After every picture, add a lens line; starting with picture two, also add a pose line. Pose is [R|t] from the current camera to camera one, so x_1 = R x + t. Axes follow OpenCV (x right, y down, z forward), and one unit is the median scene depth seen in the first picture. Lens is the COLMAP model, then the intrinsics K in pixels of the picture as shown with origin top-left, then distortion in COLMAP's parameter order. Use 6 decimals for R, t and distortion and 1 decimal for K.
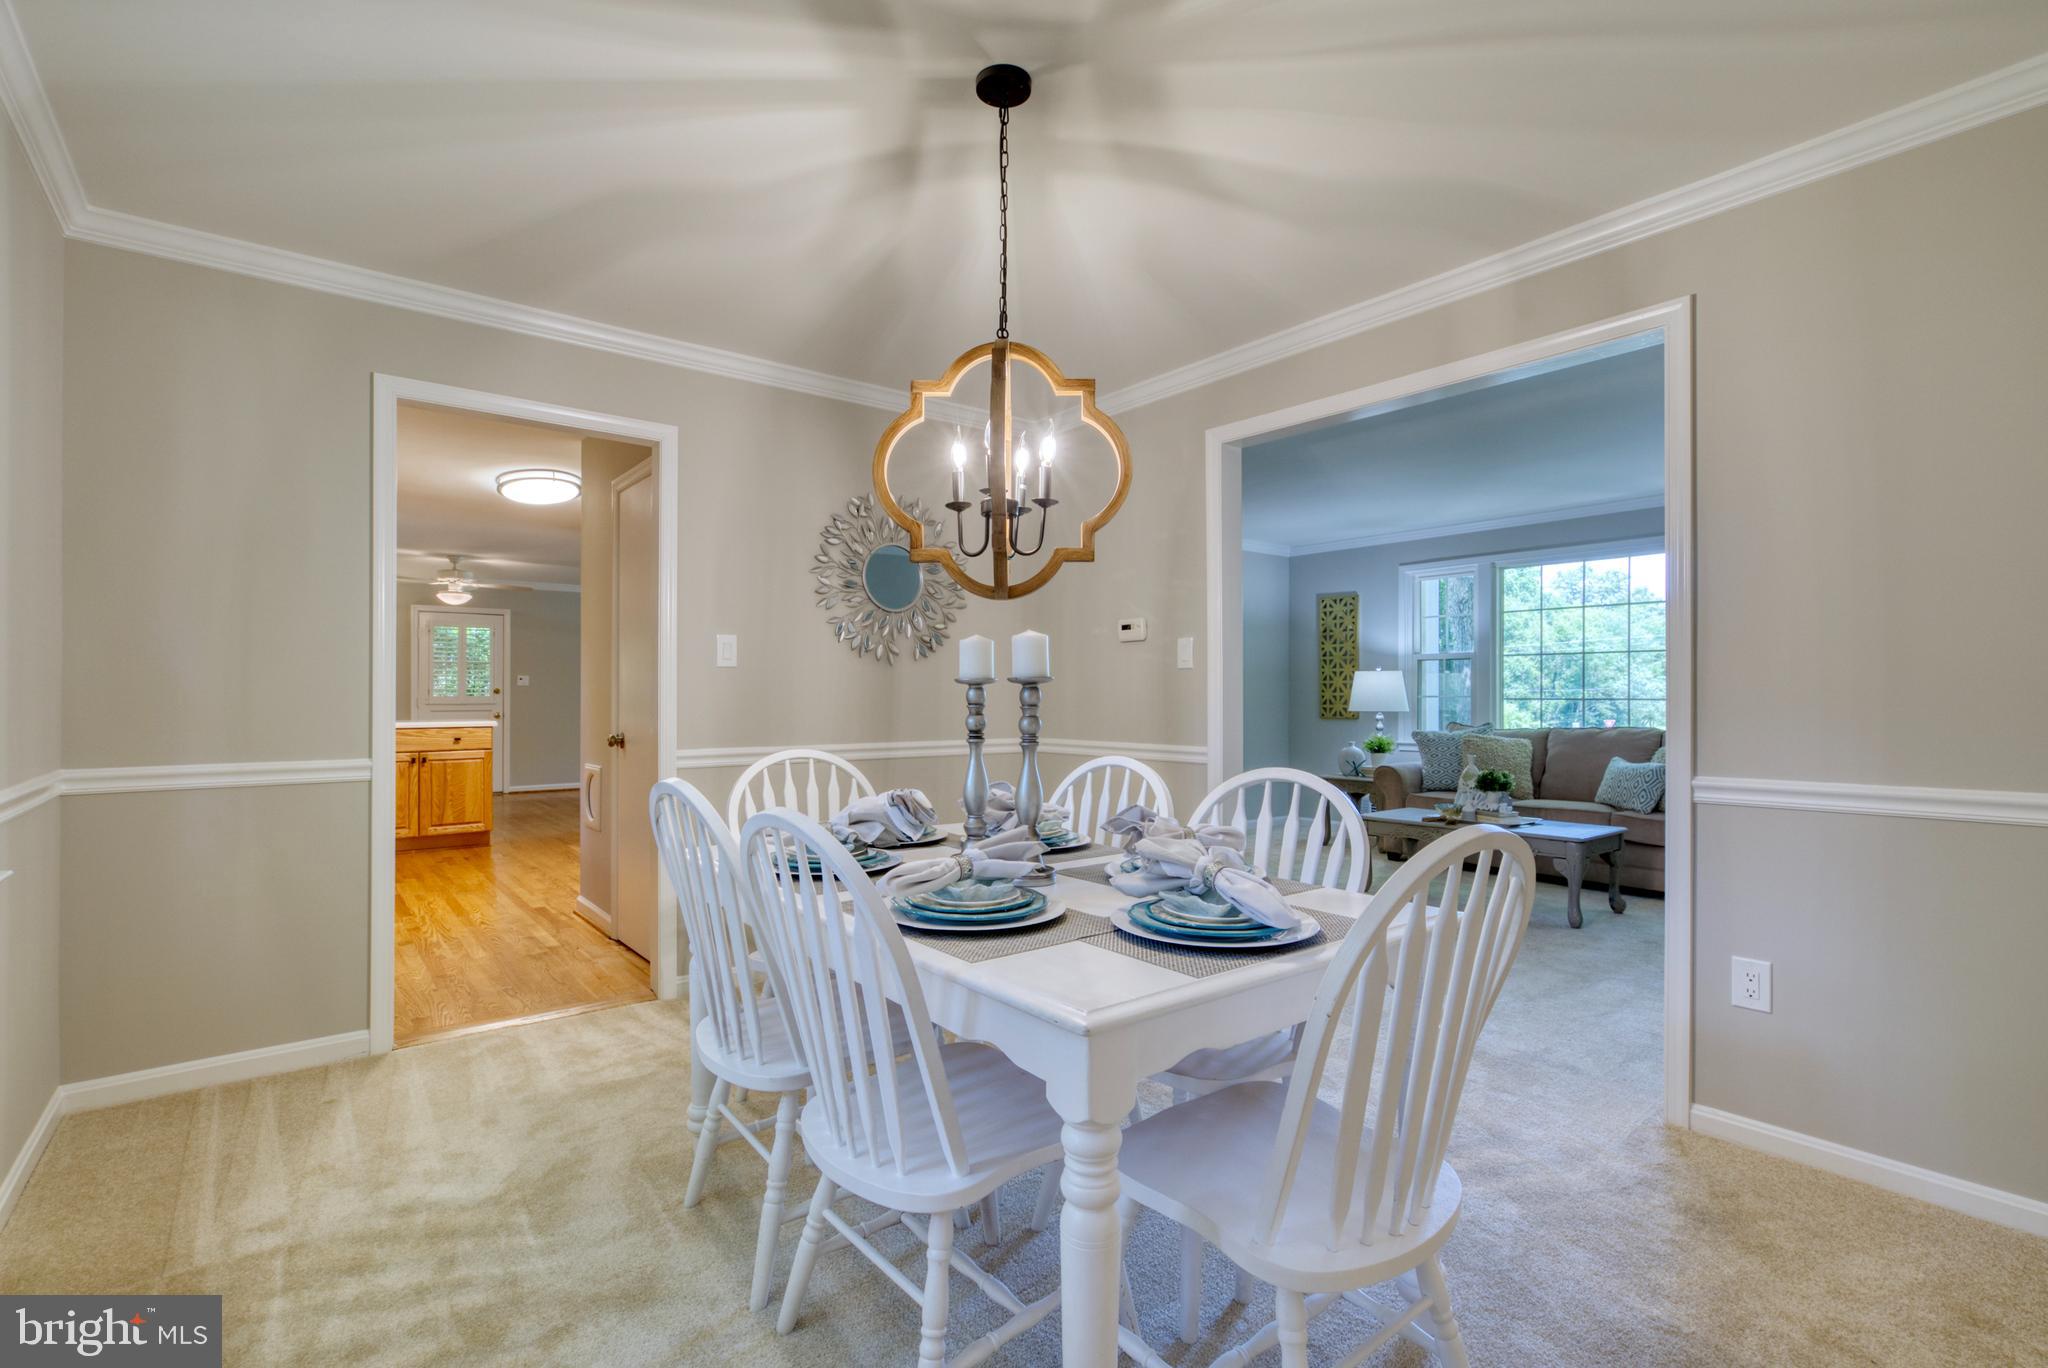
lens RADIAL K [[951.9, 0, 1031.7], [0, 951.9, 704.2], [0, 0, 1]] dist [-0.000890, -0.000355]
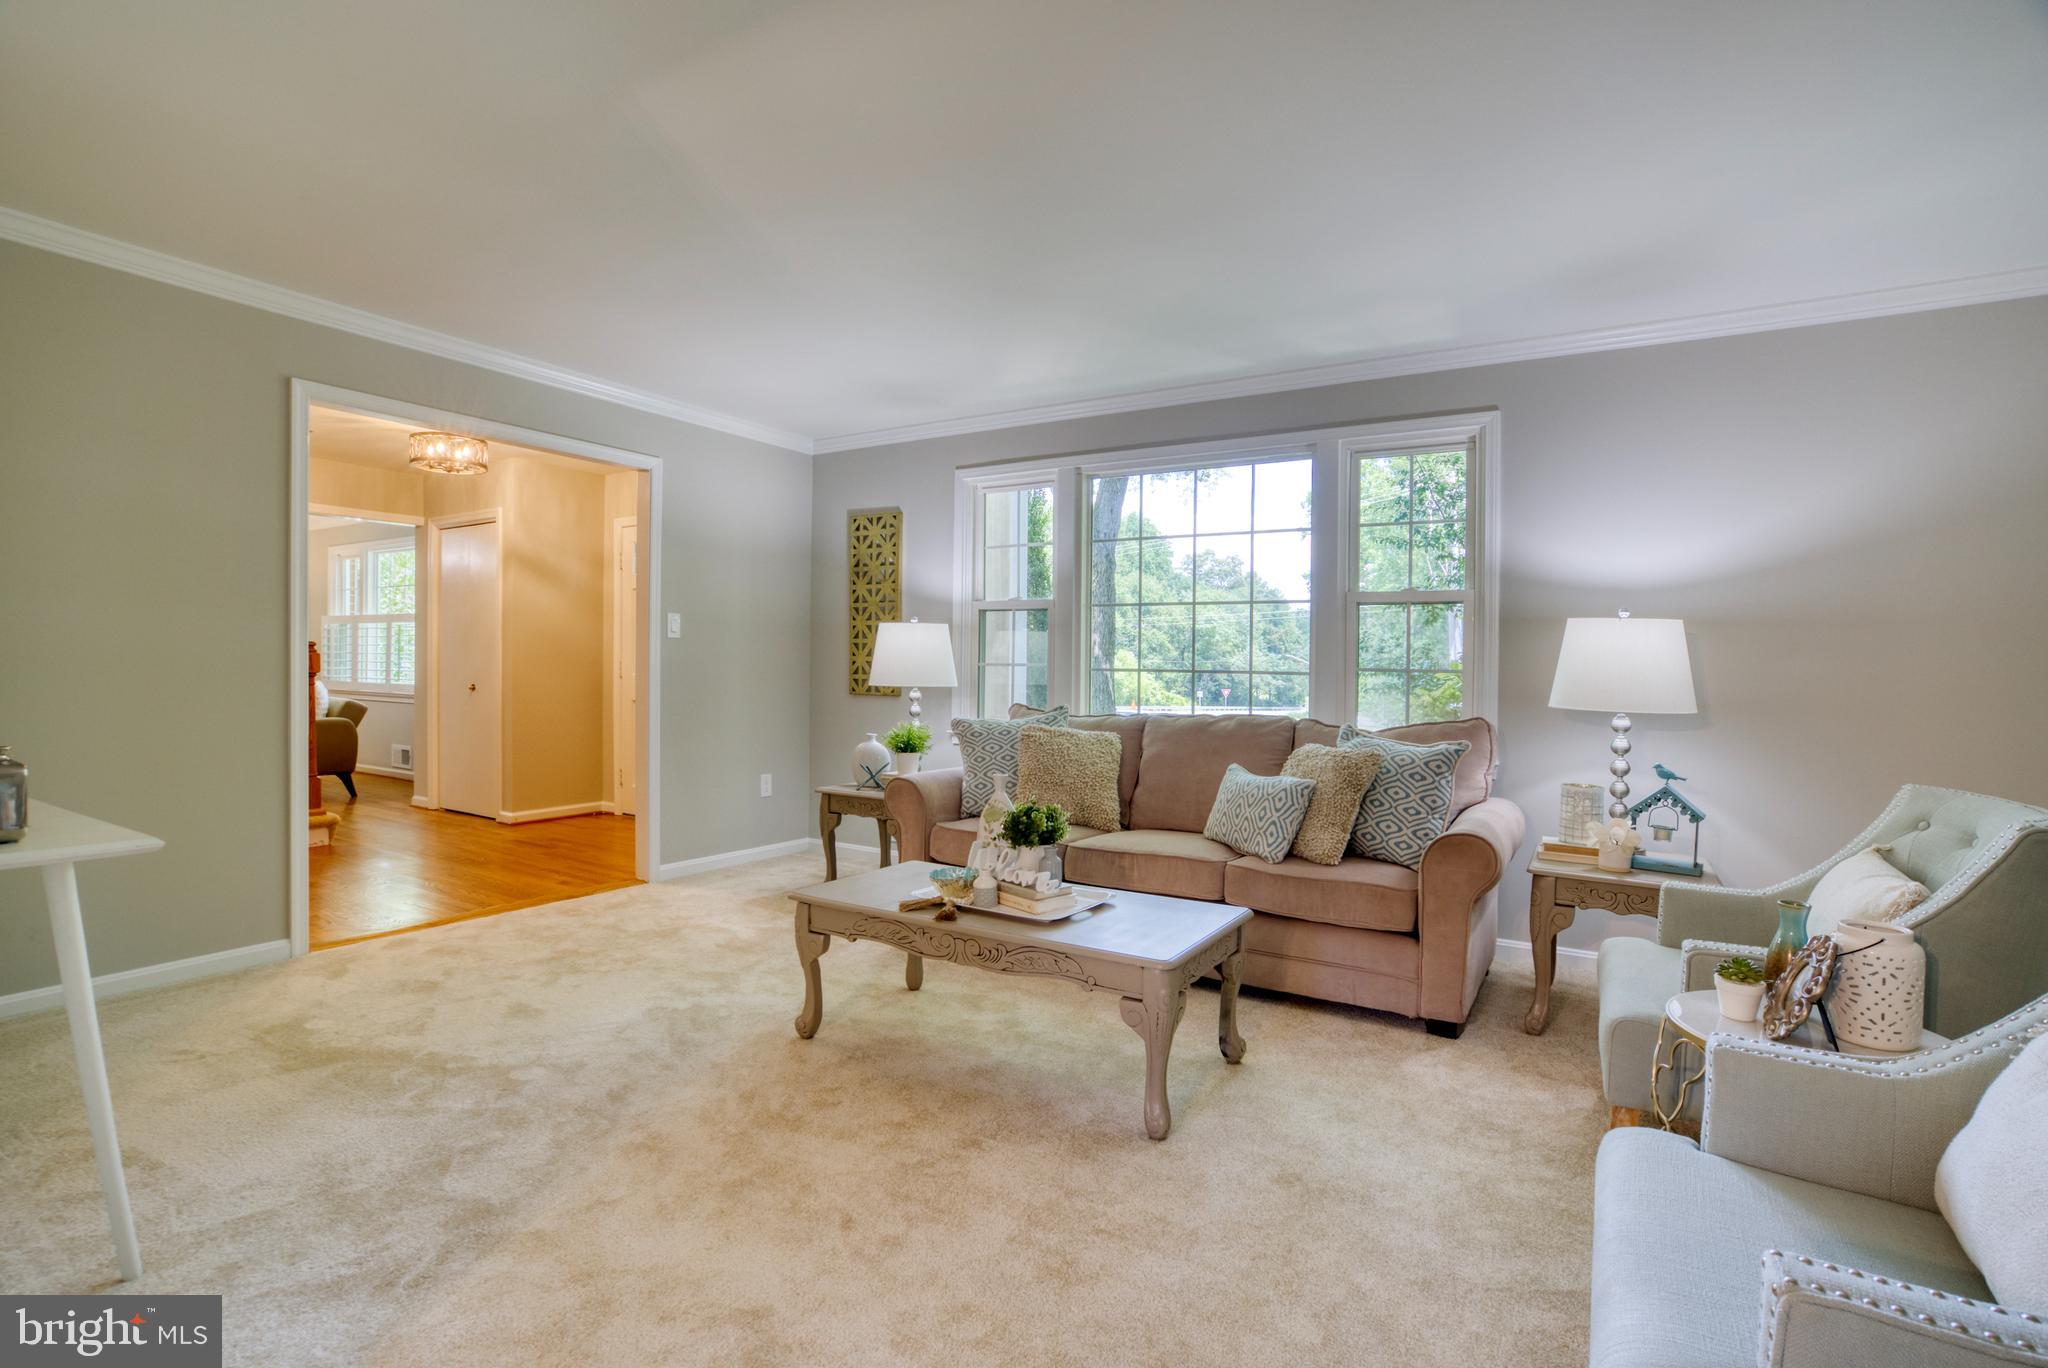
lens RADIAL K [[951.9, 0, 1019.6], [0, 951.9, 673.4], [0, 0, 1]] dist [-0.000890, -0.000355]
pose [[0.945933, 0.012835, 0.324107, 0.225394], [-0.013943, 0.999902, 0.001098, -0.003158], [-0.324061, -0.005558, 0.946020, 0.369341]]
